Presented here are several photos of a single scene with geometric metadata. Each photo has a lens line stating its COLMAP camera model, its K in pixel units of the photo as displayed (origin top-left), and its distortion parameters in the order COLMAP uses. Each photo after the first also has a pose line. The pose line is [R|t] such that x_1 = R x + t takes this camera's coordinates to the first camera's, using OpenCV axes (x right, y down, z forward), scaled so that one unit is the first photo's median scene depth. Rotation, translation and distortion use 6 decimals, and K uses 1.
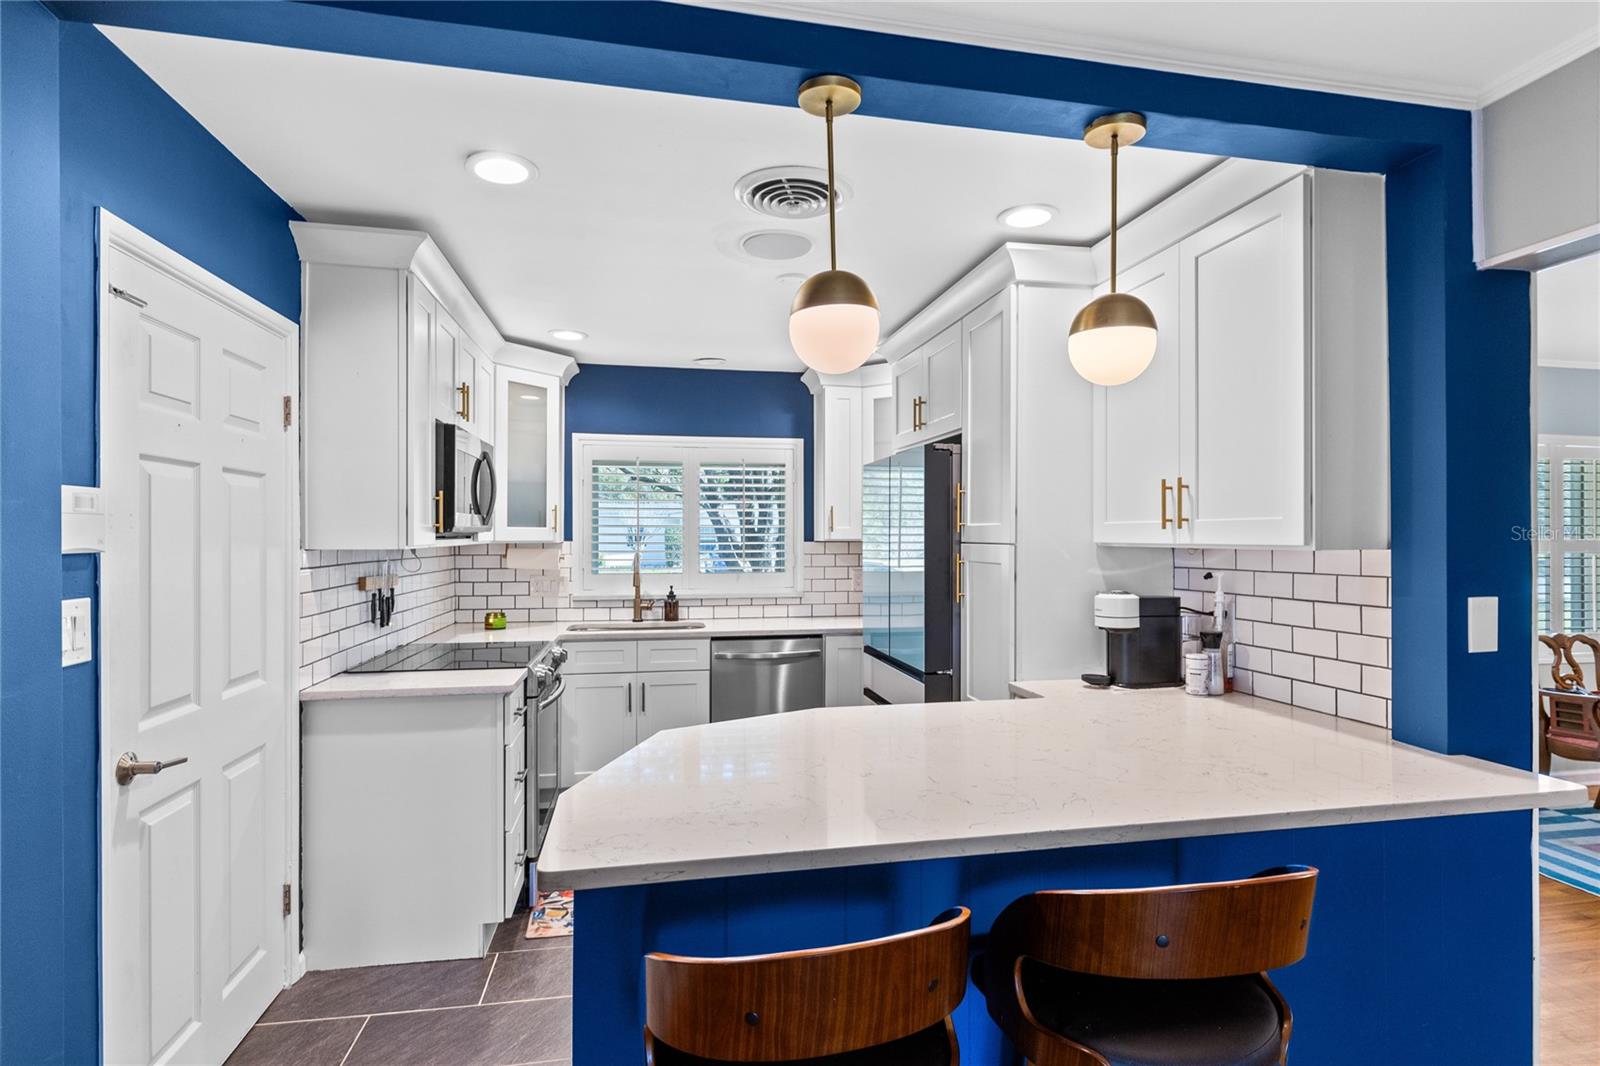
lens RADIAL K [[801.8, 0, 809.3], [0, 801.8, 538.9], [0, 0, 1]] dist [-0.003238, 0.000208]
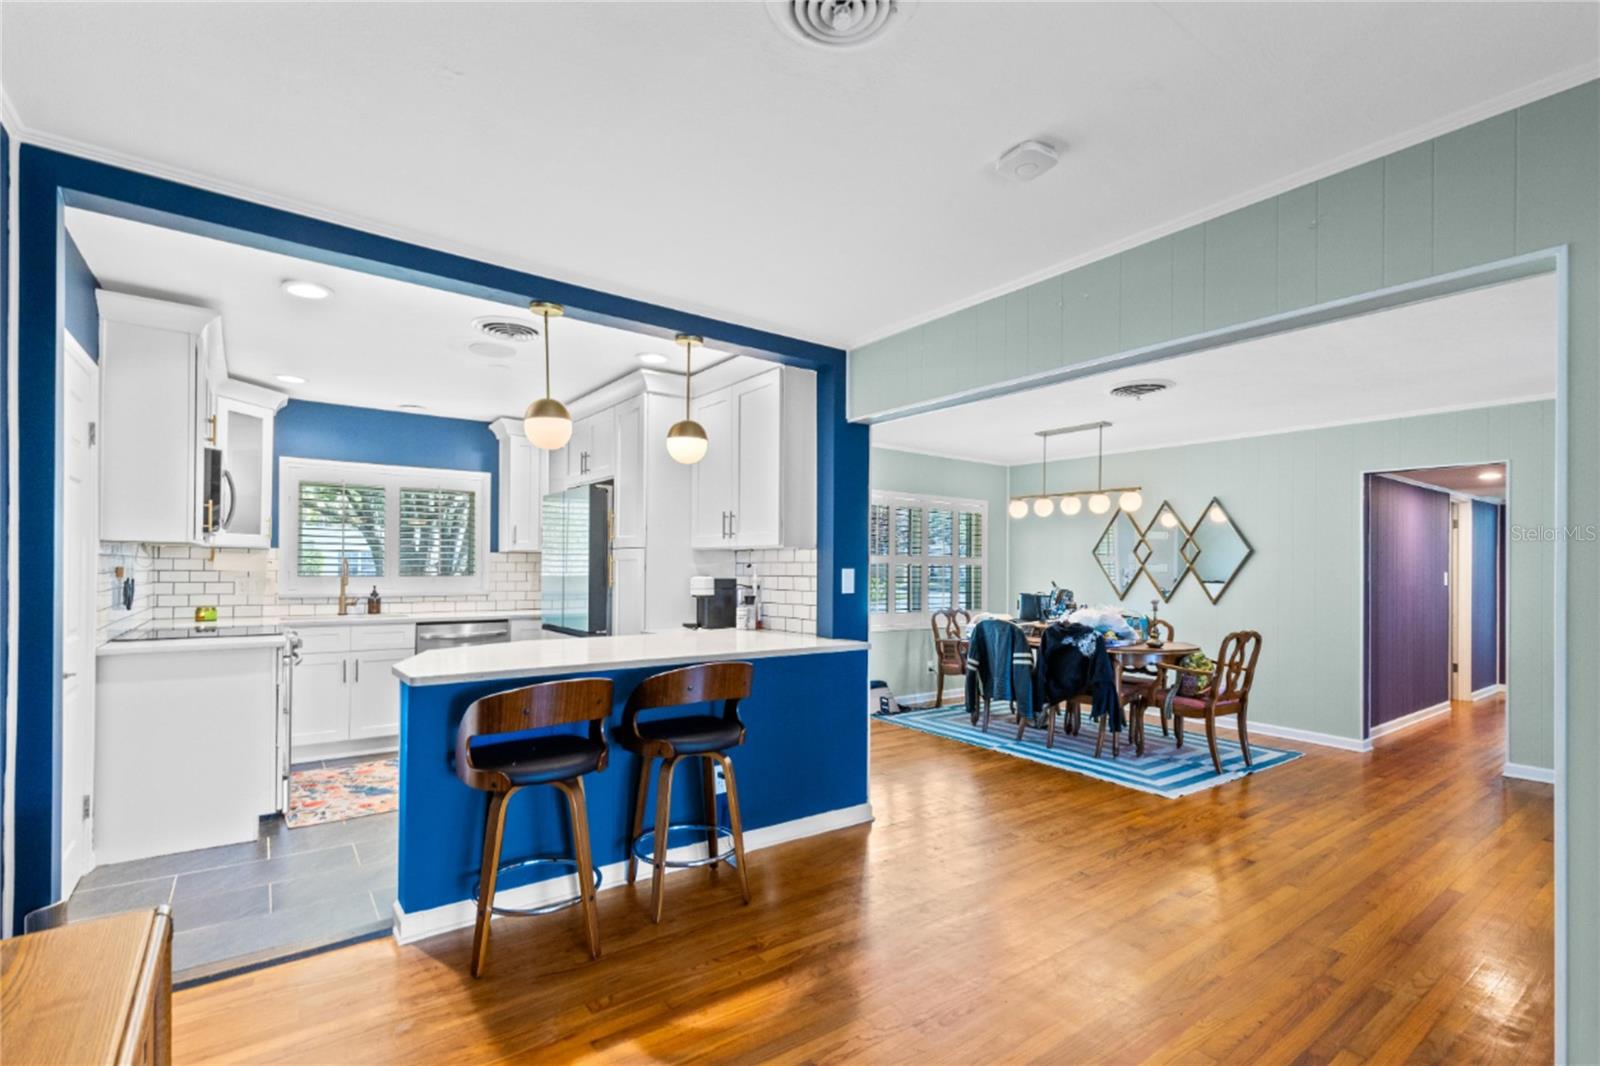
lens RADIAL K [[737.9, 0, 798.0], [0, 737.9, 565.6], [0, 0, 1]] dist [0.005675, 0.000262]
pose [[0.908718, 0.009132, 0.417311, -0.078255], [-0.007891, 0.999958, -0.004698, 0.039227], [-0.417336, 0.000976, 0.908752, -0.432262]]
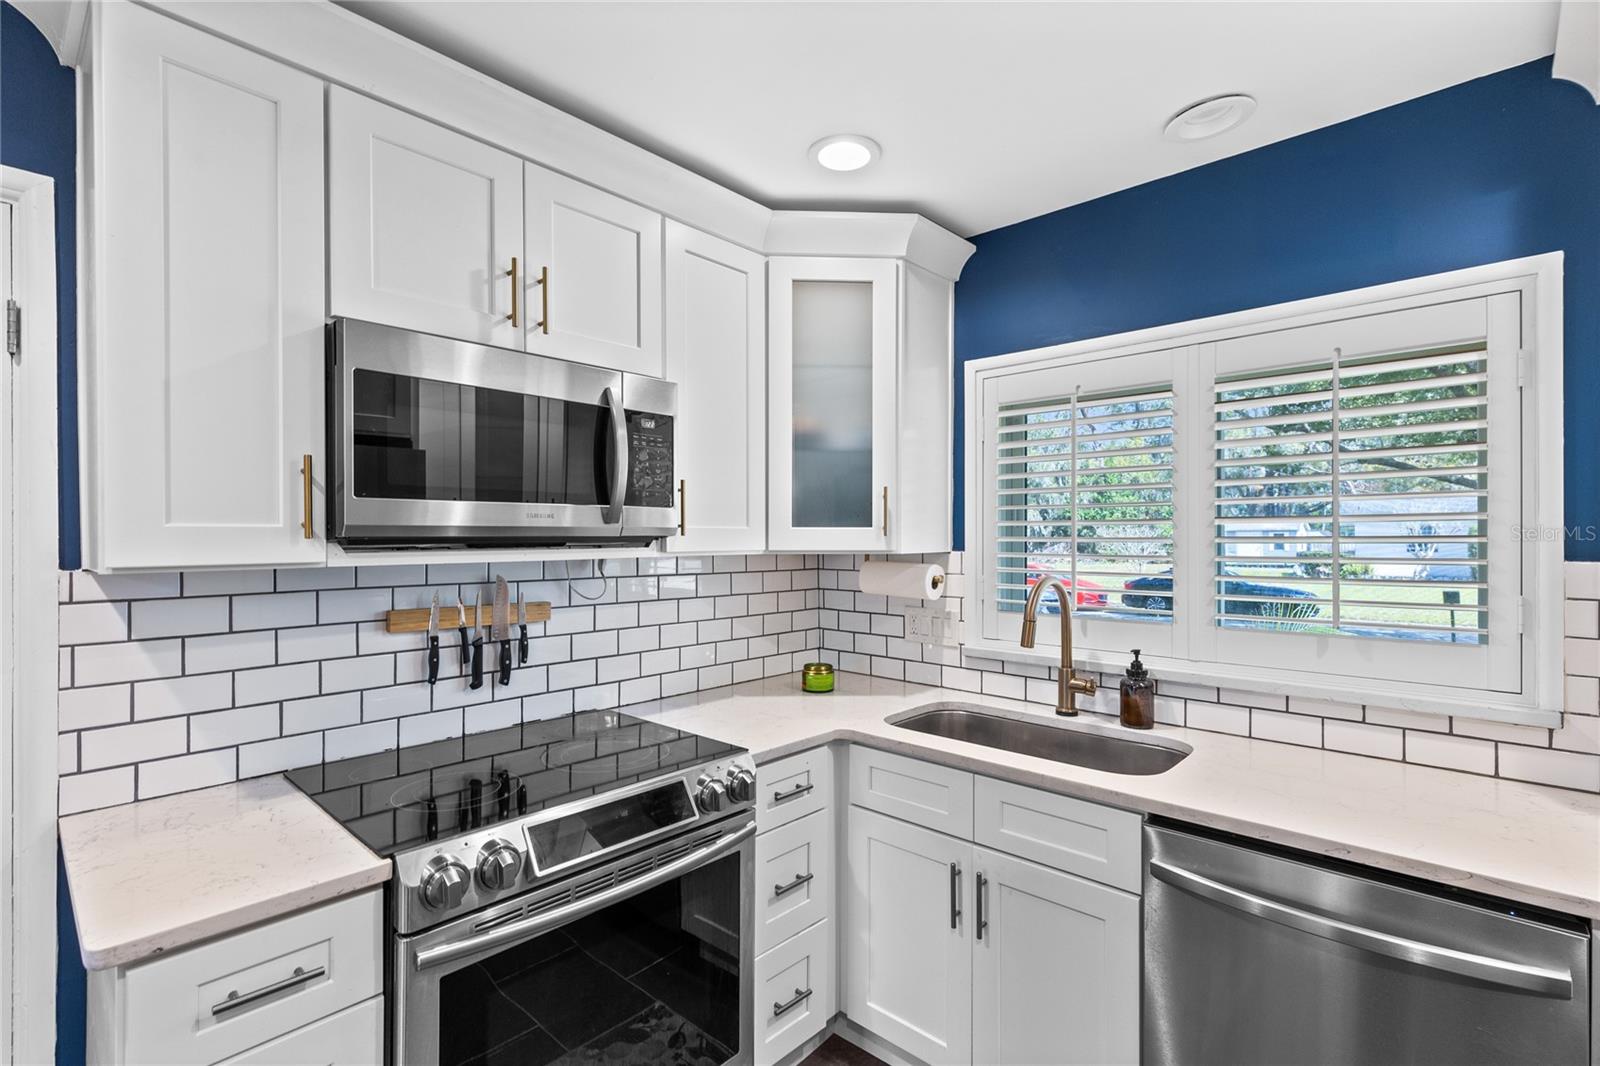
lens RADIAL K [[729.0, 0, 800.3], [0, 729.0, 538.2], [0, 0, 1]] dist [0.002170, -0.000577]
pose [[0.579540, -0.000376, -0.814944, 0.084599], [-0.003552, 0.999989, -0.002987, -0.005811], [0.814936, 0.004626, 0.579532, 0.847551]]
